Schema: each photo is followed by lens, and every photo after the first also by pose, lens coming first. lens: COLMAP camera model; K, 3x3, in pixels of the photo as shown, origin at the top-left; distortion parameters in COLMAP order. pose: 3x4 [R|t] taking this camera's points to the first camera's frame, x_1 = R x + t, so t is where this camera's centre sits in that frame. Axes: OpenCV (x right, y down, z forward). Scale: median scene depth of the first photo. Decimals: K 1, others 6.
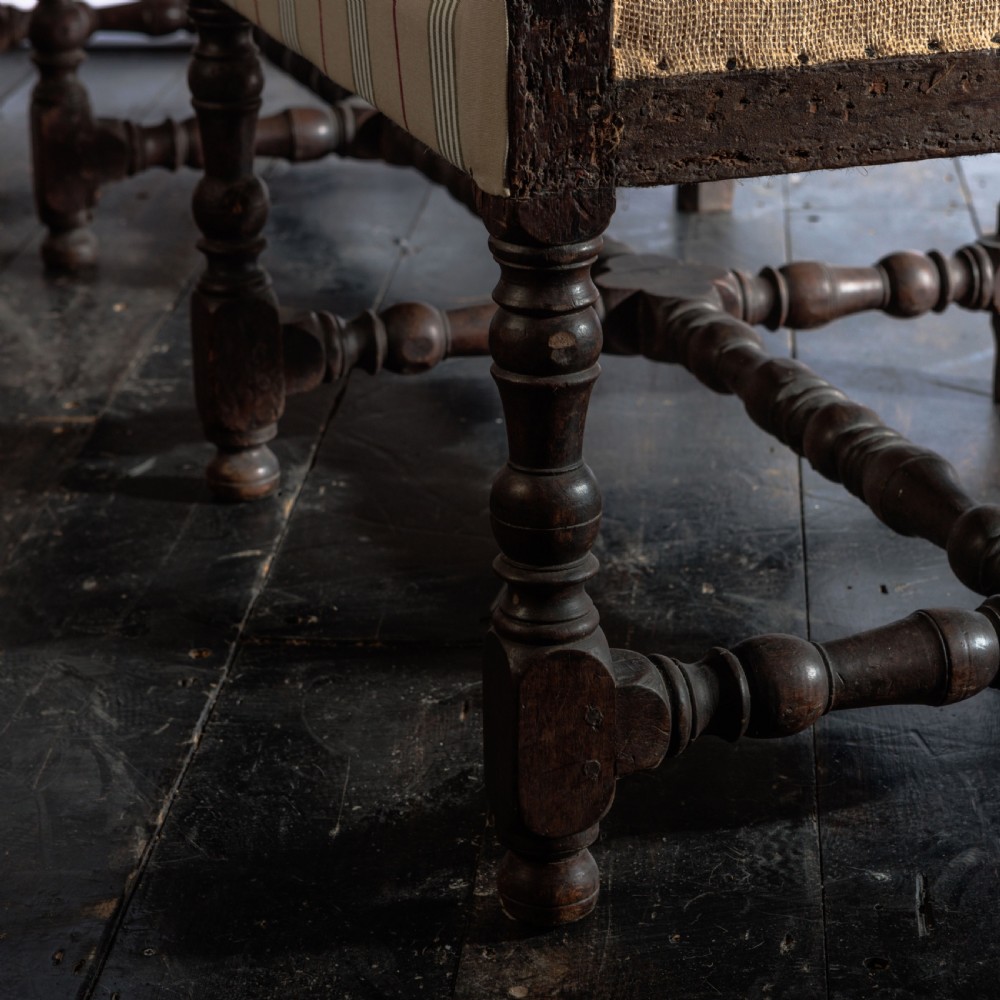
lens RADIAL K [[2928.9, 0, 564.1], [0, 2928.9, 500.3], [0, 0, 1]] dist [0.023318, -0.984273]
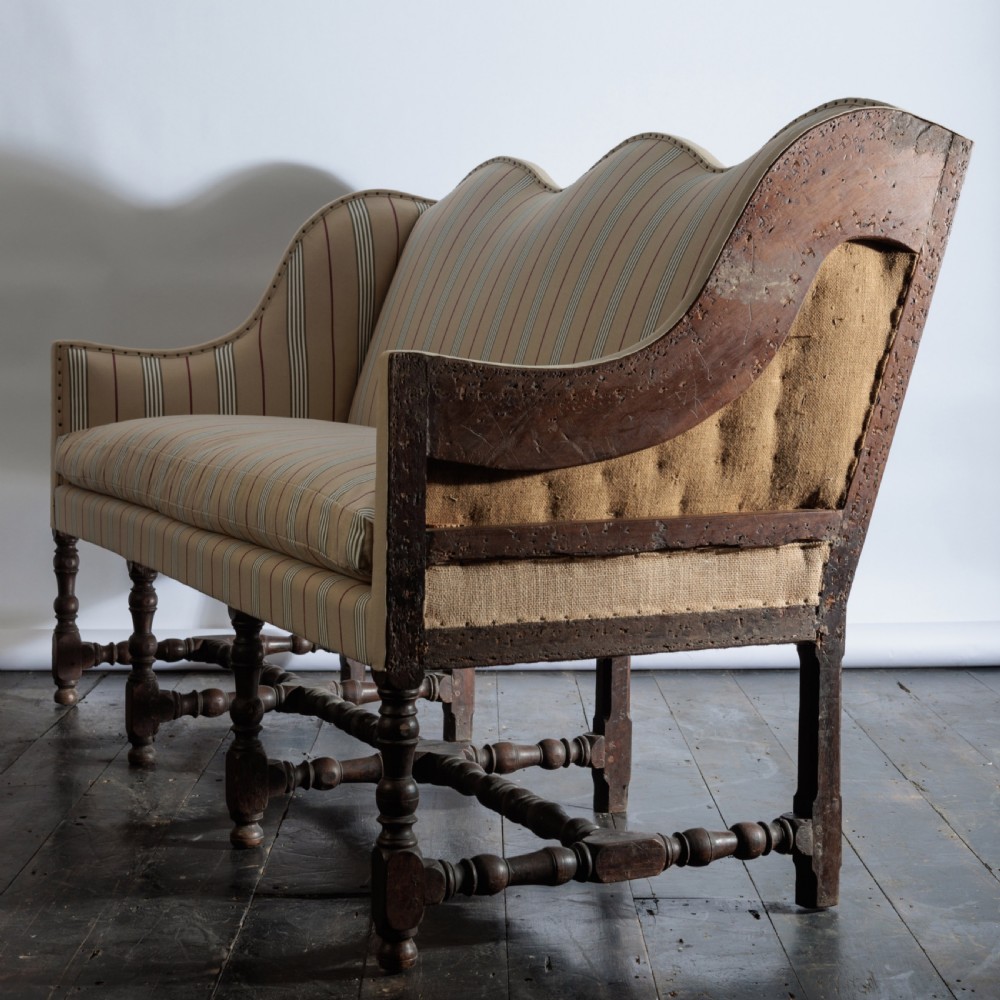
lens RADIAL K [[2130.8, 0, 514.3], [0, 2130.8, 367.3], [0, 0, 1]] dist [-0.011314, -0.199119]
pose [[0.997300, 0.008520, 0.072940, -0.044344], [0.015109, 0.948189, -0.317348, 0.245529], [-0.071865, 0.317593, 0.945500, -0.921954]]
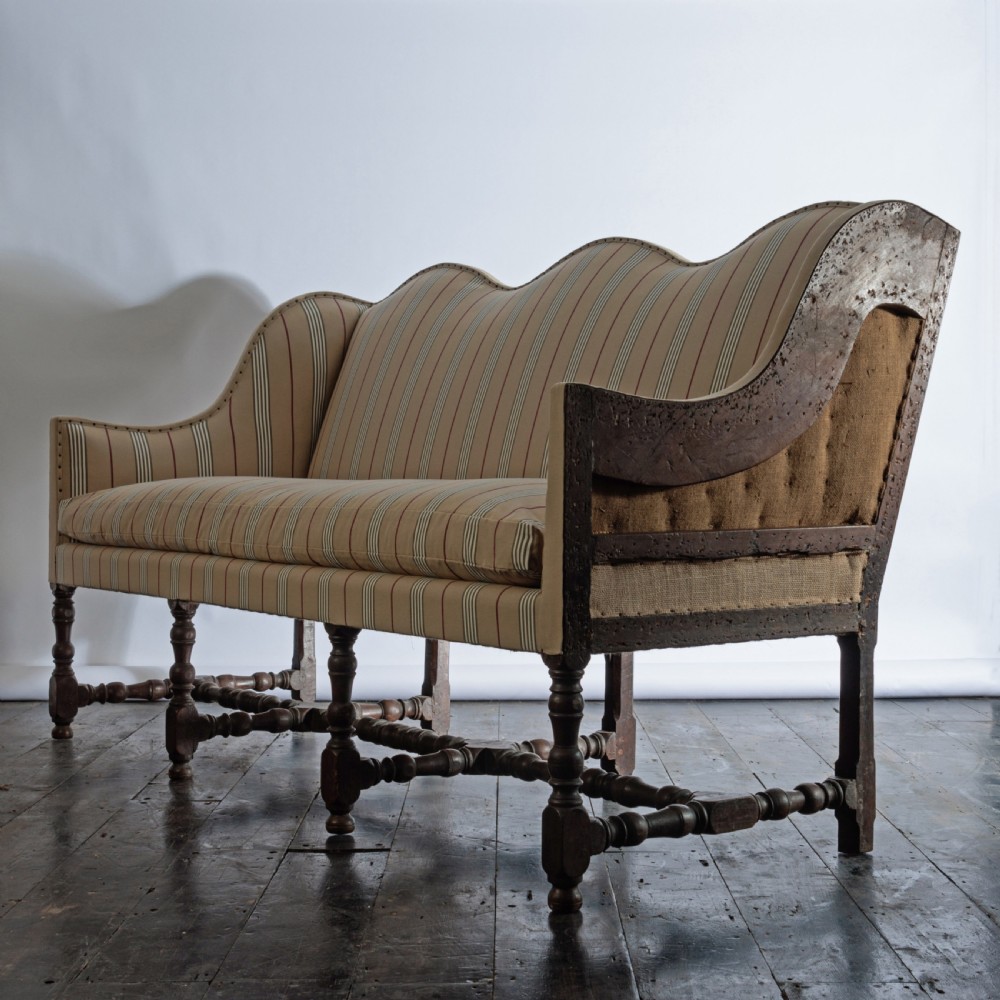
lens RADIAL K [[1784.9, 0, 534.7], [0, 1784.9, 432.2], [0, 0, 1]] dist [0.009226, -0.115777]
pose [[0.959948, 0.015208, 0.279766, -0.568029], [0.085513, 0.934978, -0.344243, 0.321581], [-0.266811, 0.354379, 0.896230, -0.785374]]
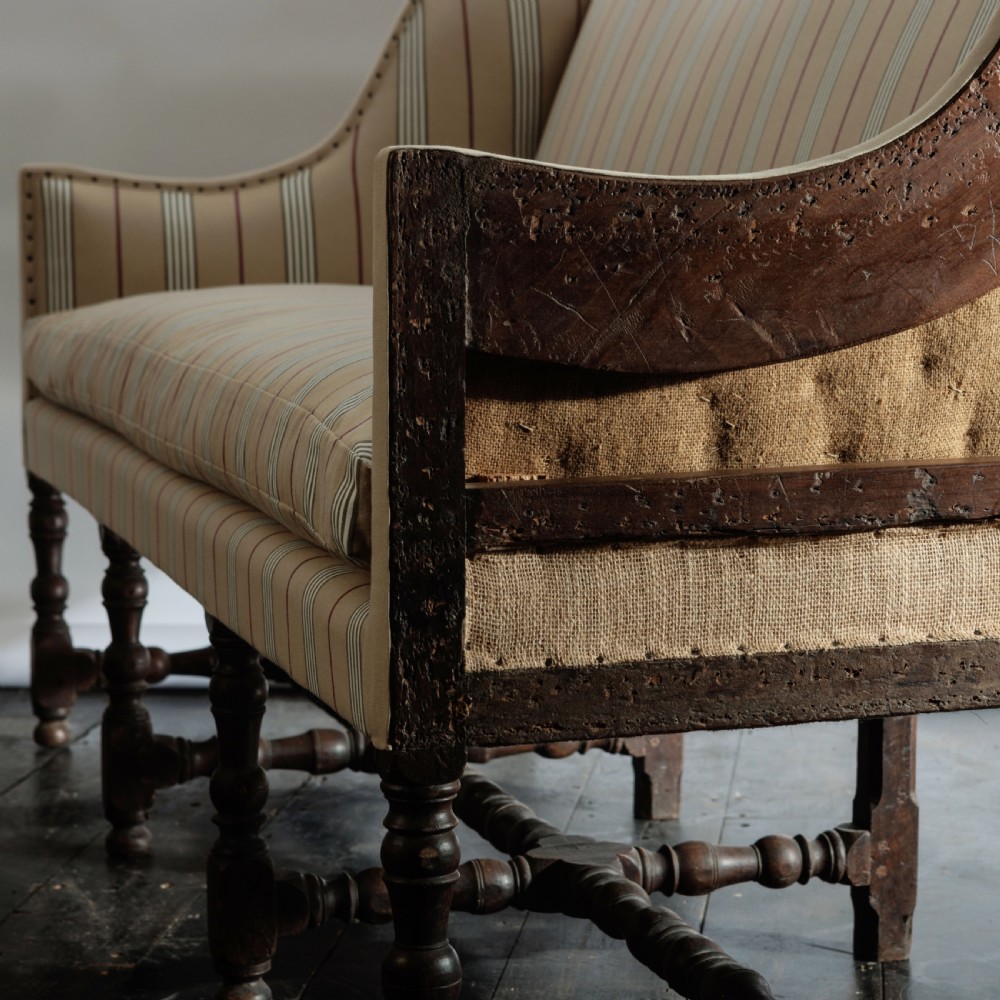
lens RADIAL K [[2906.3, 0, 632.2], [0, 2906.3, 498.2], [0, 0, 1]] dist [0.026803, -0.829626]
pose [[0.999829, 0.005116, -0.017769, 0.119569], [-0.009072, 0.973089, -0.230251, 0.100201], [0.016113, 0.230373, 0.972969, -0.408782]]
